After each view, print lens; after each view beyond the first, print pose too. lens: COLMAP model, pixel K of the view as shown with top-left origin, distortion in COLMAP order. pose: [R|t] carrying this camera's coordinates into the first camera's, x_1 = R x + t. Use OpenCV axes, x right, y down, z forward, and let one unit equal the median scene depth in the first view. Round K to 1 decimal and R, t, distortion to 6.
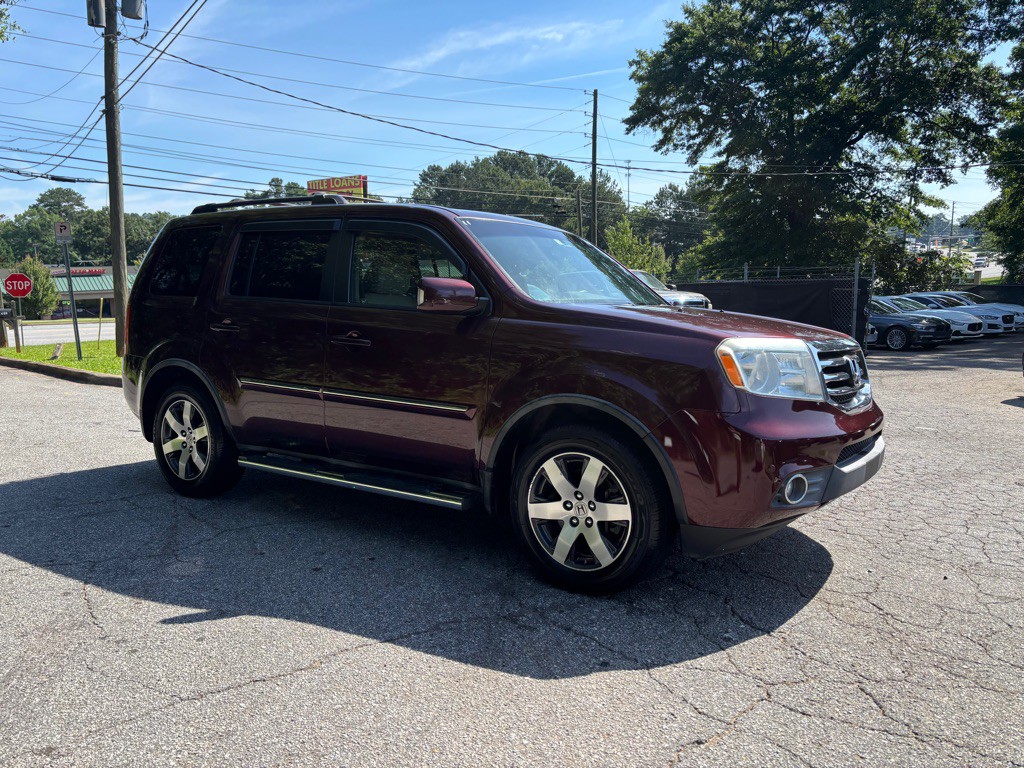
lens RADIAL K [[774.3, 0, 521.3], [0, 774.3, 387.9], [0, 0, 1]] dist [0.050247, -0.053803]
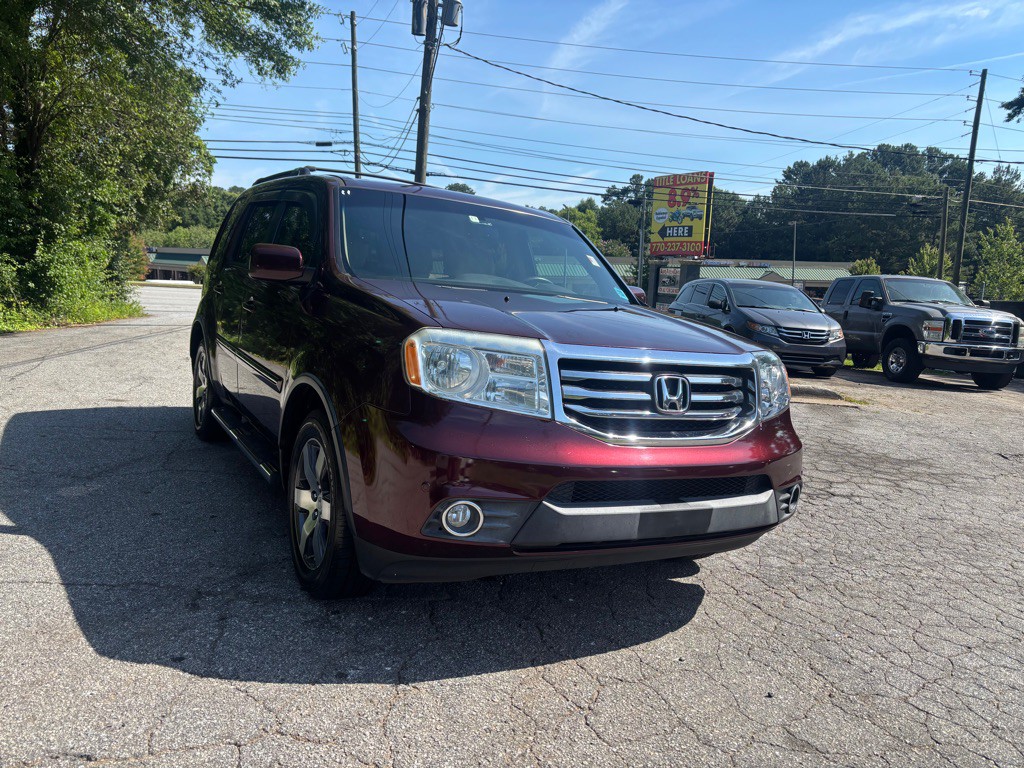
lens RADIAL K [[774.3, 0, 507.7], [0, 774.3, 390.3], [0, 0, 1]] dist [0.050247, -0.053803]
pose [[0.893059, 0.125243, -0.432157, 0.116211], [-0.122801, 0.991860, 0.033680, -0.005726], [0.432857, 0.022991, 0.901169, 0.046905]]
